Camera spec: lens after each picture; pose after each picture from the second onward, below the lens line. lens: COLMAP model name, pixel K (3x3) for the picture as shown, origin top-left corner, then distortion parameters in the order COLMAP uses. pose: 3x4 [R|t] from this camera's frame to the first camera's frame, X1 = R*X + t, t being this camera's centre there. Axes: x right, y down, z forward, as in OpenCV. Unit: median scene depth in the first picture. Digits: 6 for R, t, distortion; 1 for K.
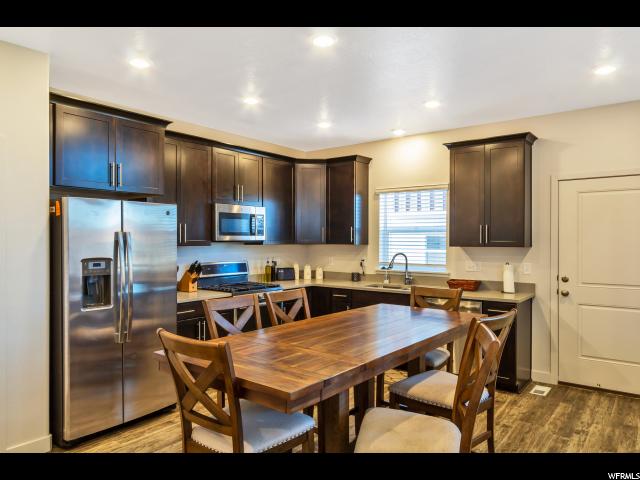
lens RADIAL K [[453.5, 0, 321.3], [0, 453.5, 242.0], [0, 0, 1]] dist [0.039740, 0.002178]
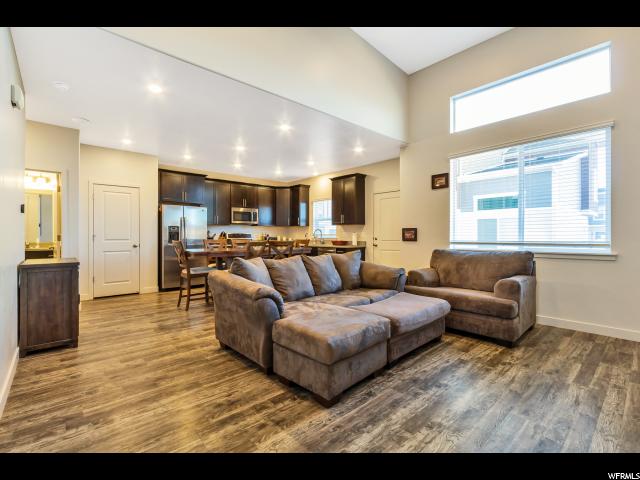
lens RADIAL K [[293.3, 0, 316.2], [0, 293.3, 237.4], [0, 0, 1]] dist [0.002167, 0.000264]
pose [[0.982252, 0.001078, -0.187564, 0.428336], [-0.000555, 0.999996, 0.002841, 0.058857], [0.187567, -0.002686, 0.982248, -0.369443]]
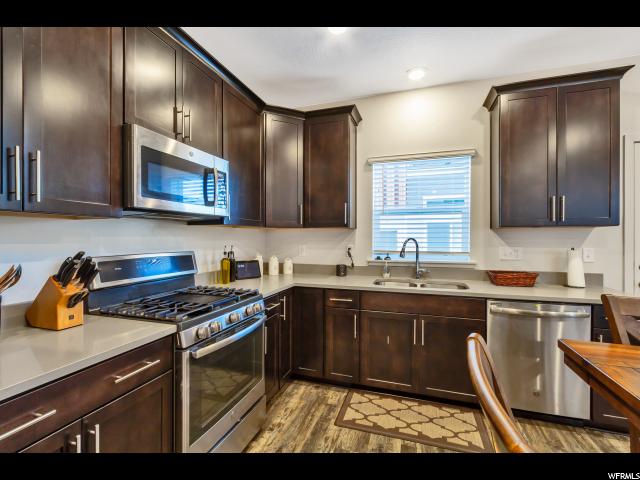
lens RADIAL K [[293.3, 0, 319.2], [0, 293.3, 237.6], [0, 0, 1]] dist [0.002167, 0.000264]
pose [[0.942187, 0.000409, 0.335086, -0.139611], [0.001355, 0.999986, -0.005031, 0.026041], [-0.335084, 0.005194, 0.942174, 0.591813]]
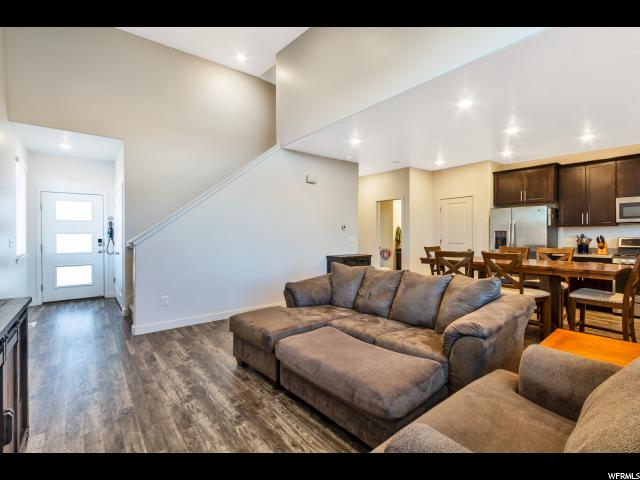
lens RADIAL K [[293.3, 0, 318.9], [0, 293.3, 236.8], [0, 0, 1]] dist [0.002167, 0.000264]
pose [[-0.229392, 0.005858, -0.973316, 0.842217], [-0.000694, 0.999981, 0.006182, 0.034669], [0.973334, 0.002093, -0.229384, 0.223272]]
